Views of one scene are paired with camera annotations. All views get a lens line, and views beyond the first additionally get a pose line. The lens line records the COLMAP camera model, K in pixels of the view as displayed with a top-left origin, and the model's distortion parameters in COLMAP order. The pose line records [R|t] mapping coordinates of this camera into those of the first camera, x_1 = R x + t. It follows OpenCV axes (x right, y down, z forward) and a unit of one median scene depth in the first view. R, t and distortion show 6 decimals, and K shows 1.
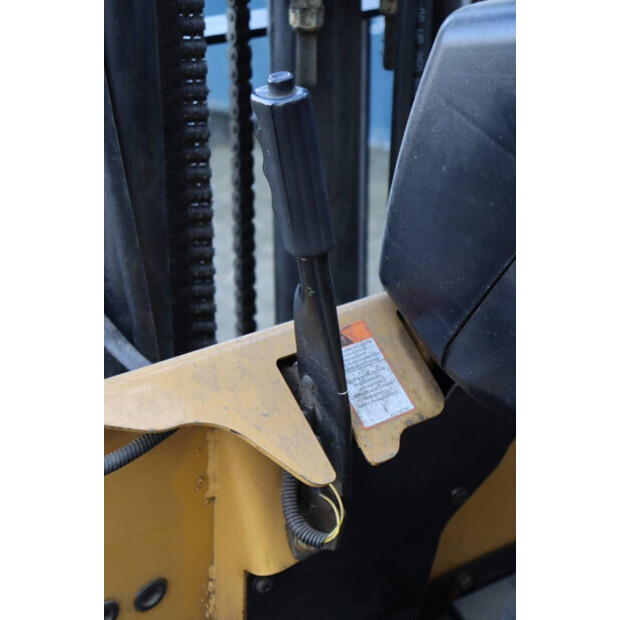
lens RADIAL K [[1451.8, 0, 309.9], [0, 1451.8, 313.6], [0, 0, 1]] dist [0.430580, 0.000000]
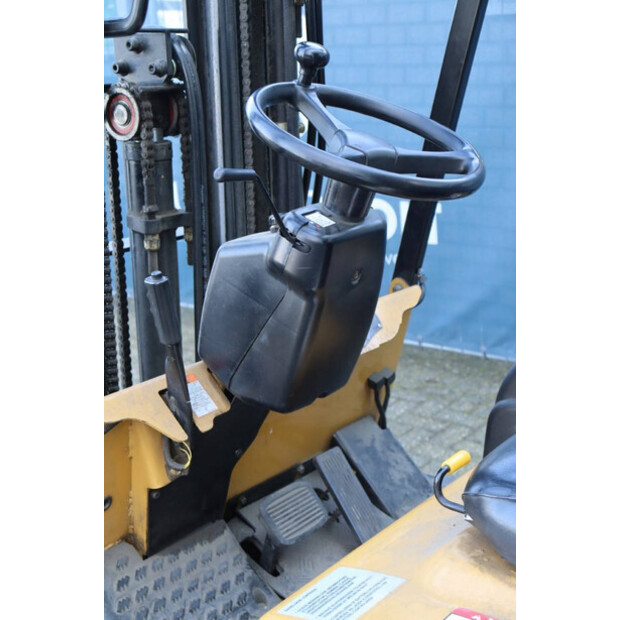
lens RADIAL K [[972.7, 0, 310.0], [0, 972.7, 308.5], [0, 0, 1]] dist [0.045629, 0.000000]
pose [[0.978488, -0.061738, 0.196850, -0.082885], [0.082600, 0.991594, -0.099591, 0.074553], [-0.189047, 0.113708, 0.975362, -0.576635]]
